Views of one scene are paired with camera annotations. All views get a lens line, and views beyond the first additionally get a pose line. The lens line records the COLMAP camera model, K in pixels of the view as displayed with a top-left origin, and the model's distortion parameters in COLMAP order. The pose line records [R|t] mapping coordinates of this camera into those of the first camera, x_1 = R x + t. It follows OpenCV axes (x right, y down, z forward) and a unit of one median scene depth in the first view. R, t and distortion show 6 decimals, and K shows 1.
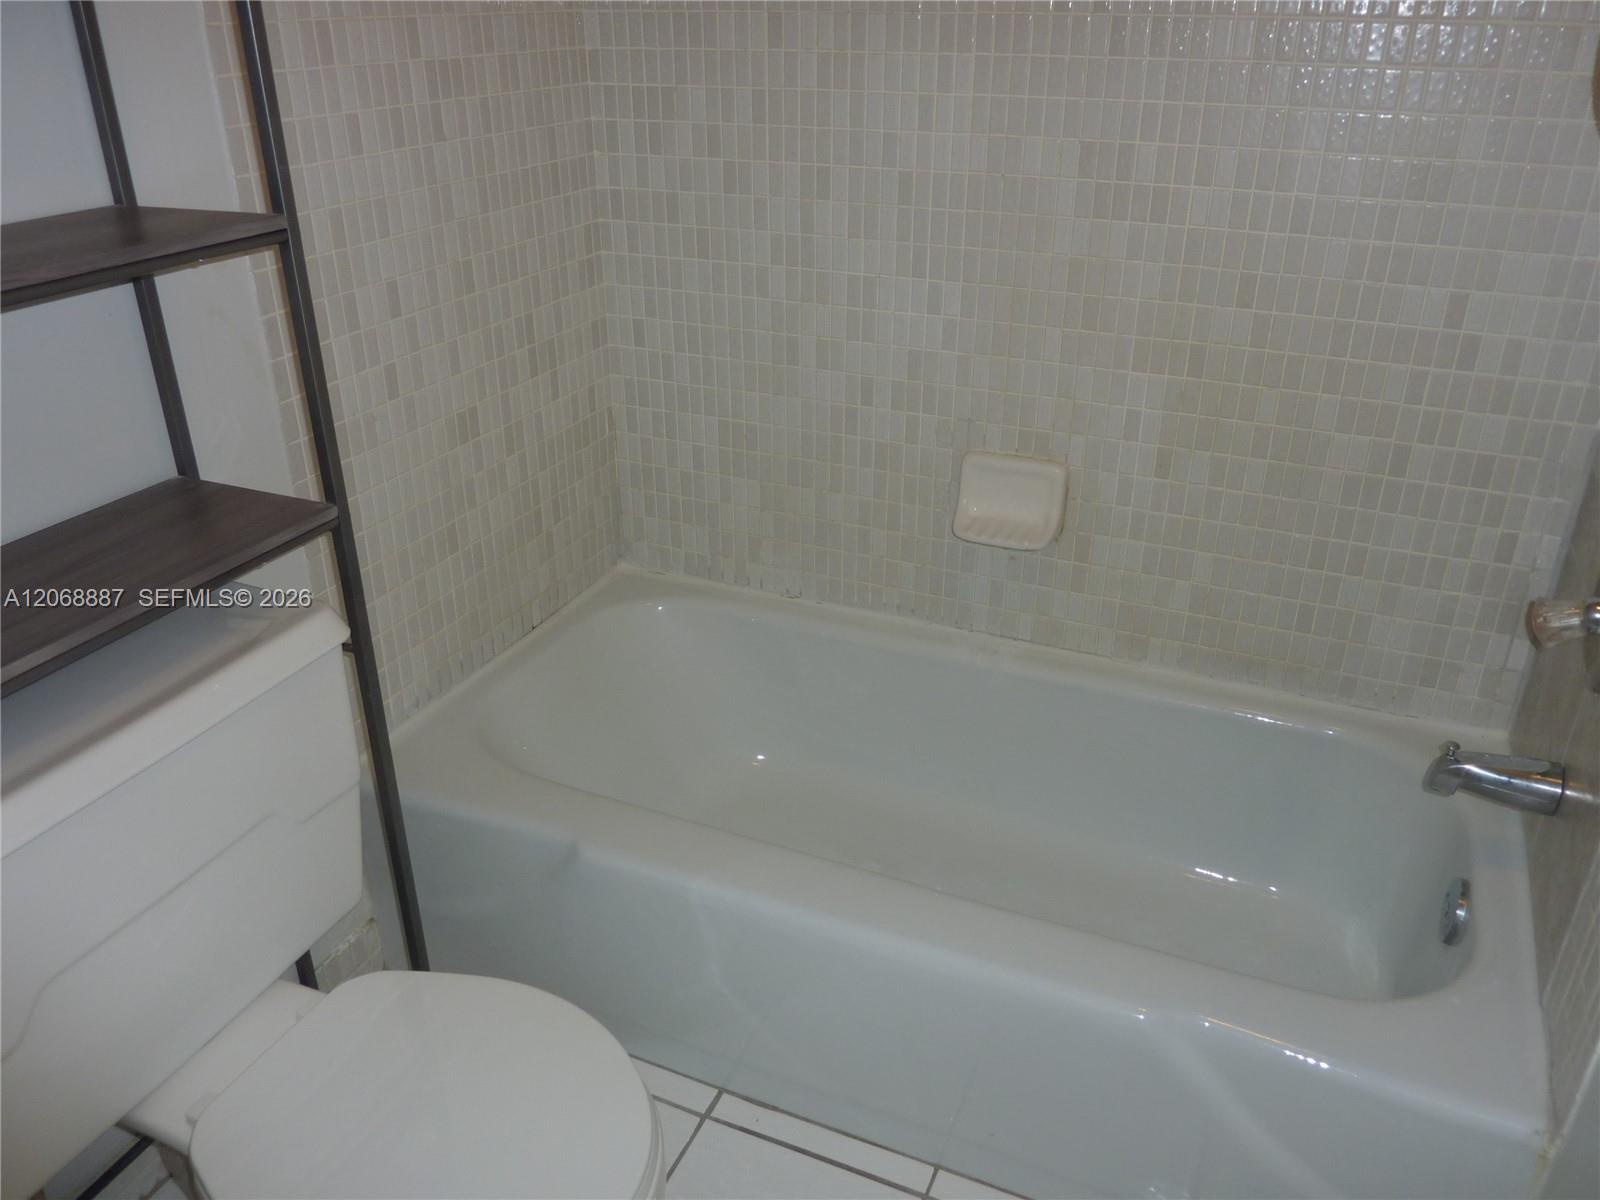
lens RADIAL K [[1221.2, 0, 802.8], [0, 1221.2, 594.1], [0, 0, 1]] dist [-0.015899, -0.019235]
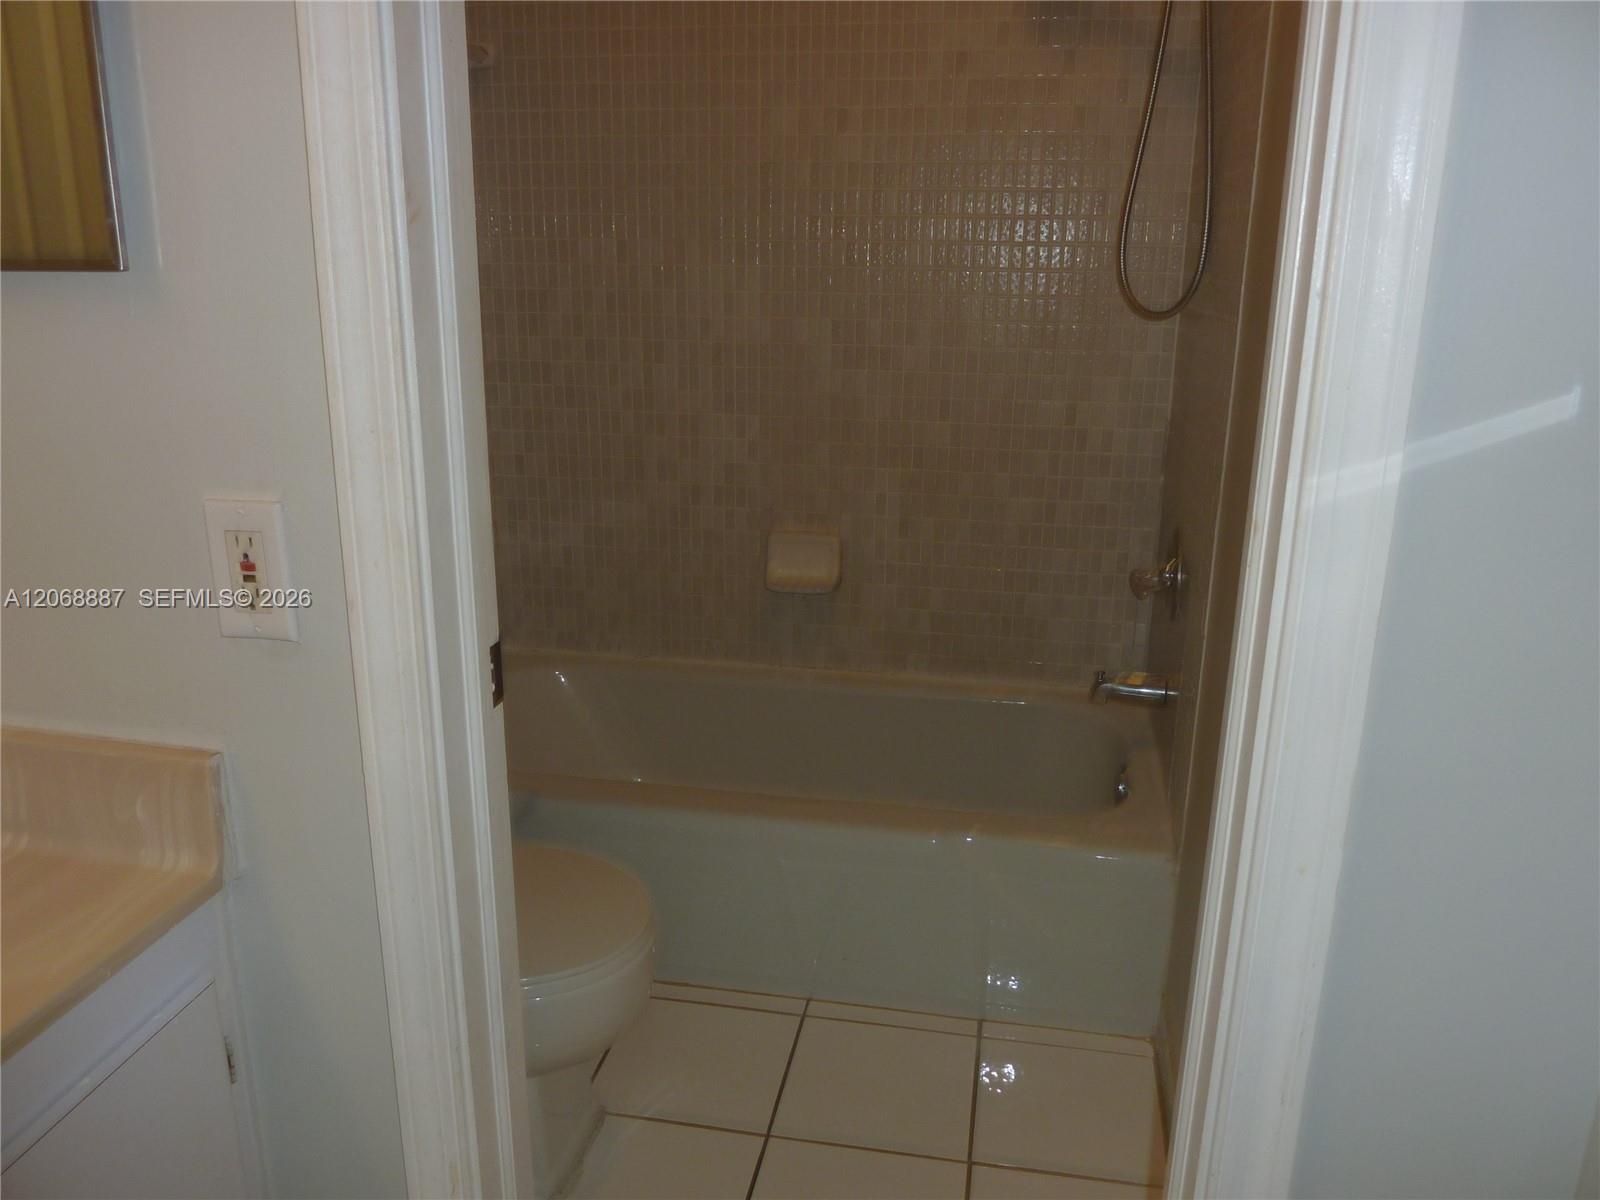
lens RADIAL K [[1221.2, 0, 794.6], [0, 1221.2, 591.5], [0, 0, 1]] dist [-0.015899, -0.019235]
pose [[0.974402, -0.055302, 0.217903, -0.158300], [0.092029, 0.982459, -0.162188, 0.193654], [-0.205111, 0.178090, 0.962400, -0.379043]]
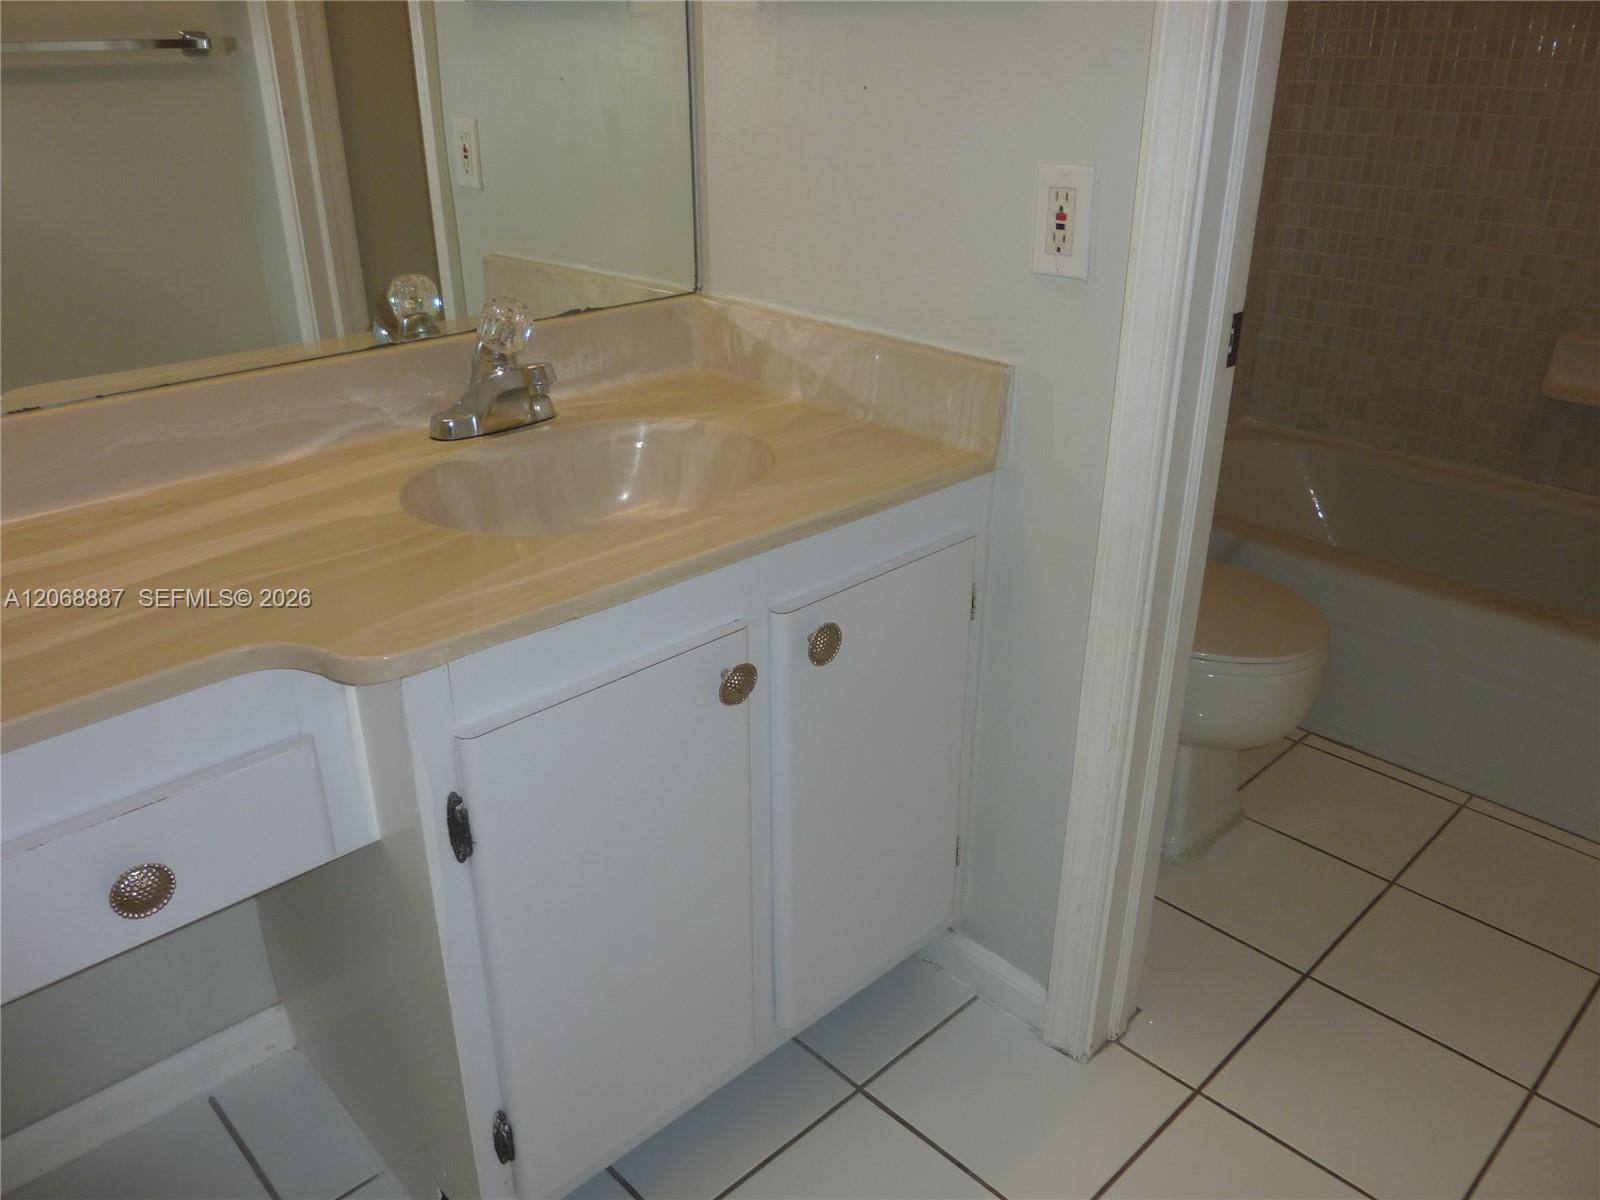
lens RADIAL K [[1221.2, 0, 800.7], [0, 1221.2, 596.4], [0, 0, 1]] dist [-0.015899, -0.019235]
pose [[0.926578, 0.156196, -0.342135, -0.140987], [-0.166225, 0.986088, 0.000010, 0.312242], [0.337377, 0.056862, 0.939651, -0.510159]]
